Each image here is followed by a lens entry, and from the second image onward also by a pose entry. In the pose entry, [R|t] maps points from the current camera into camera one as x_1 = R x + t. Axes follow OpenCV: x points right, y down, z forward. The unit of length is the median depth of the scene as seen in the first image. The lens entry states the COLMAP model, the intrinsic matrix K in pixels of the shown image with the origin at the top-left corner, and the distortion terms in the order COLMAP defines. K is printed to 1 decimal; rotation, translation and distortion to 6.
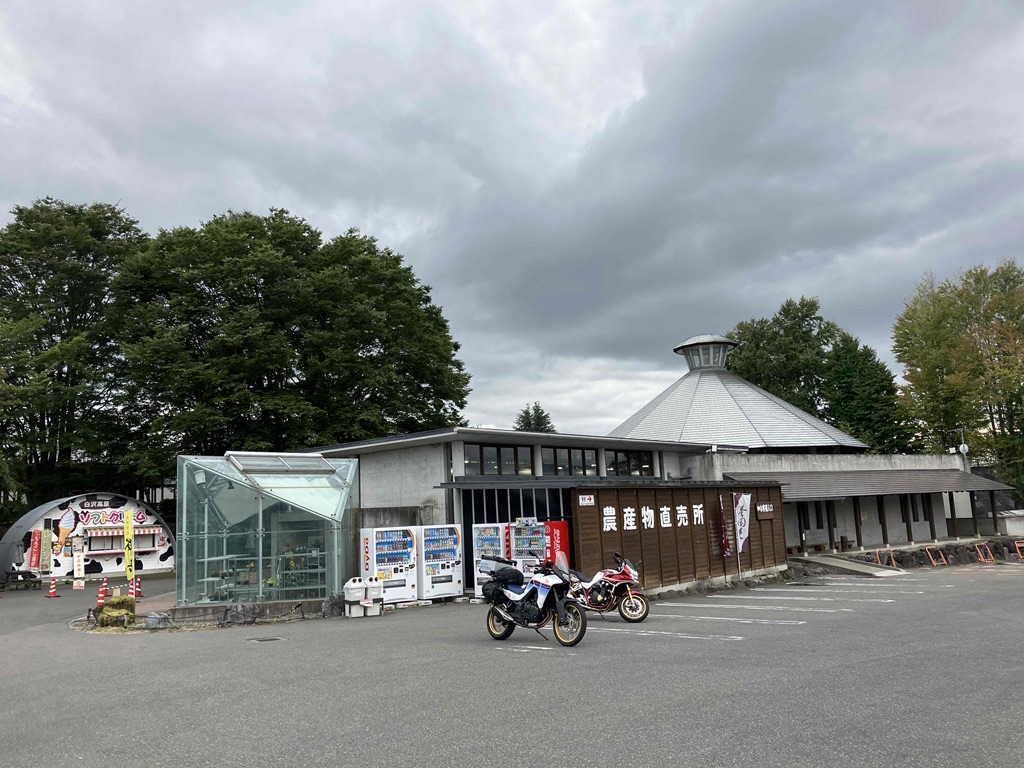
lens RADIAL K [[835.9, 0, 512.0], [0, 835.9, 384.0], [0, 0, 1]] dist [-0.013711, -0.008253]
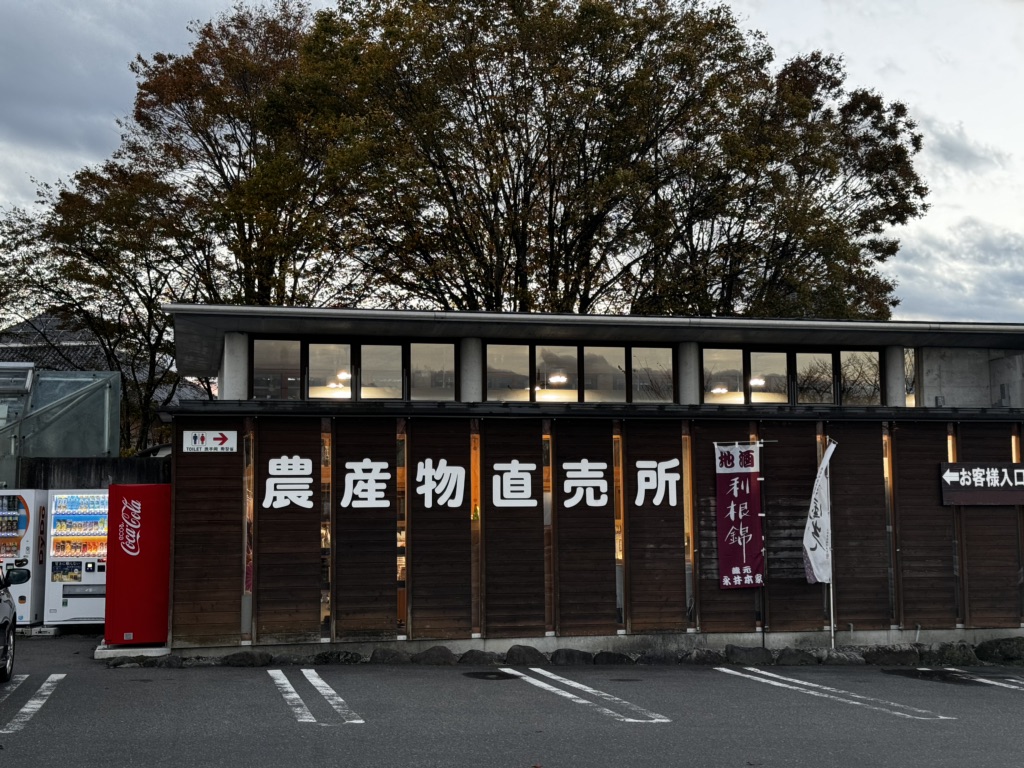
lens RADIAL K [[1394.4, 0, 512.0], [0, 1394.4, 384.0], [0, 0, 1]] dist [0.017398, 0.009072]
pose [[0.822575, -0.022972, -0.568193, 0.663149], [0.064459, 0.996510, 0.053028, 0.074920], [0.564992, -0.080245, 0.821185, 0.444665]]
